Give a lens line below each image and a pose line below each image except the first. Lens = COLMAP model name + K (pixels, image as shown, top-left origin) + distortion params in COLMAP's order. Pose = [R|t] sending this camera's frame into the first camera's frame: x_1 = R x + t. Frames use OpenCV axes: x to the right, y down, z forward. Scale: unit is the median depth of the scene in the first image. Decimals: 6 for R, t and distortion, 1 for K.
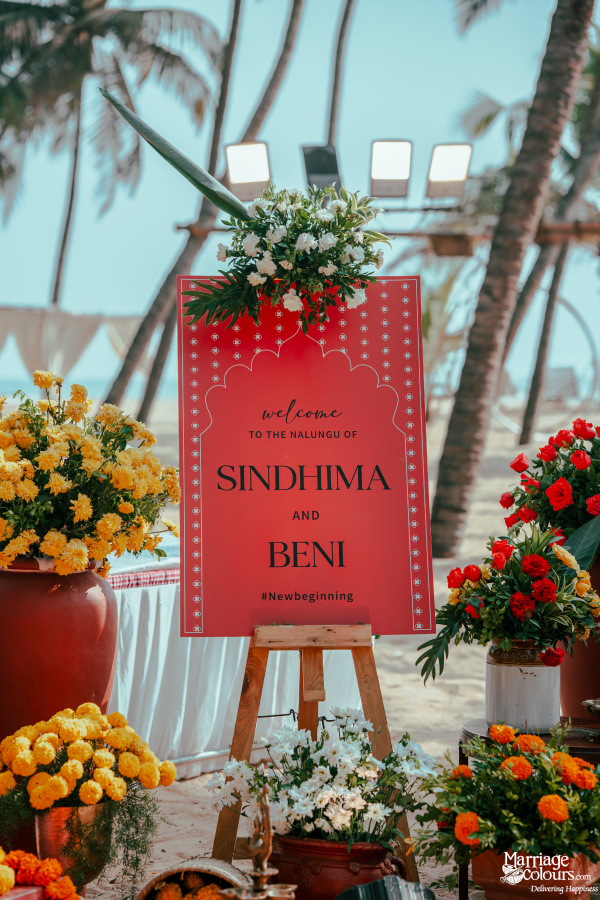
lens RADIAL K [[2113.6, 0, 298.7], [0, 2113.6, 470.9], [0, 0, 1]] dist [0.775332, -0.153851]
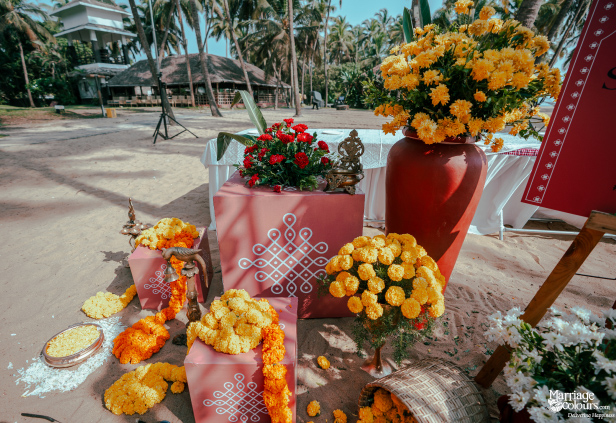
lens RADIAL K [[306.7, 0, 298.3], [0, 306.7, 212.3], [0, 0, 1]] dist [-0.052602, 0.000487]
pose [[0.552062, 0.292173, -0.780937, 0.016934], [-0.040118, 0.944819, 0.325126, 0.028998], [0.832837, -0.148160, 0.533320, 0.808251]]
